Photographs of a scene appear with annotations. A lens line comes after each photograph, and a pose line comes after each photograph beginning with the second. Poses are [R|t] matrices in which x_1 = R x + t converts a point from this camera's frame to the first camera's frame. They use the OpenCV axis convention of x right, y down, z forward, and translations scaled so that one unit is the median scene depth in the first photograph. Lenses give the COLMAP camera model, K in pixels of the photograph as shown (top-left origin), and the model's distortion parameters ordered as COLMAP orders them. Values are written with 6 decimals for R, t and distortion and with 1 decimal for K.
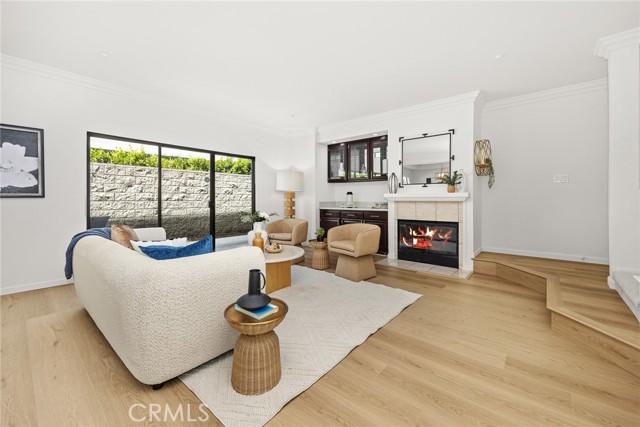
lens RADIAL K [[259.3, 0, 320.8], [0, 259.3, 199.9], [0, 0, 1]] dist [0.001262, -0.000018]
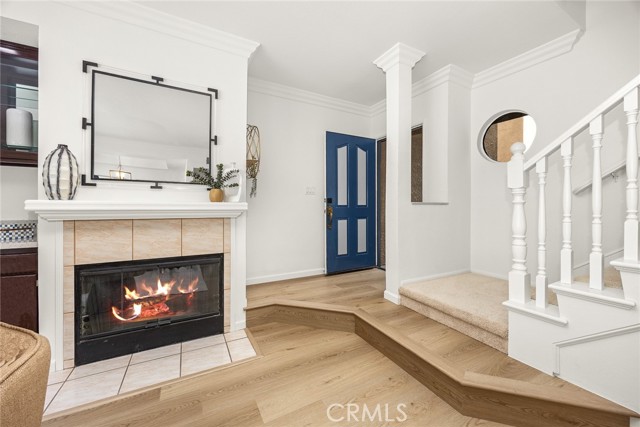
lens RADIAL K [[242.5, 0, 321.7], [0, 242.5, 208.4], [0, 0, 1]] dist [-0.010752, 0.000043]
pose [[0.357567, 0.004016, 0.933879, 0.090940], [0.001994, 0.999985, -0.005063, -0.009592], [-0.933886, 0.003673, 0.357553, 0.527785]]
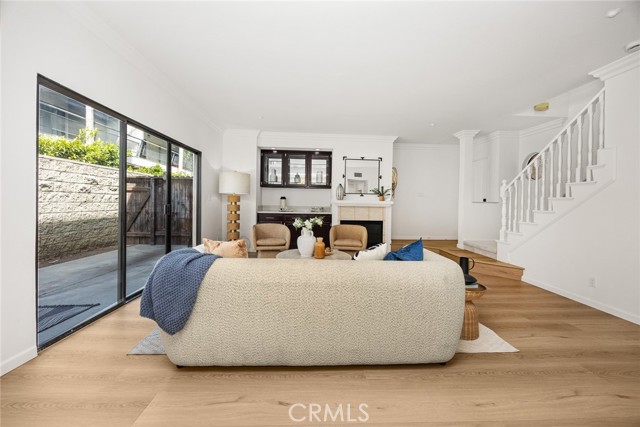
lens RADIAL K [[242.5, 0, 321.7], [0, 242.5, 208.4], [0, 0, 1]] dist [-0.010752, 0.000043]
pose [[0.731160, -0.001035, 0.682206, -0.592981], [-0.015813, 0.999704, 0.018464, -0.005214], [-0.682023, -0.024288, 0.730927, 0.195774]]
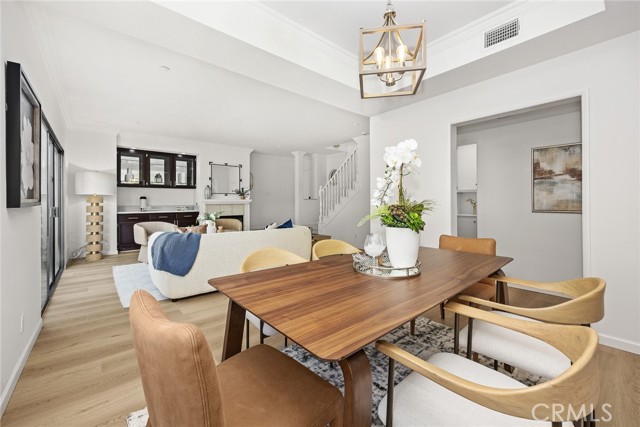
lens RADIAL K [[259.3, 0, 320.8], [0, 259.3, 199.9], [0, 0, 1]] dist [0.001262, -0.000018]
pose [[0.161050, 0.005637, 0.986930, -1.073335], [0.005918, 0.999960, -0.006677, -0.007312], [-0.986929, 0.006916, 0.161010, 0.129722]]
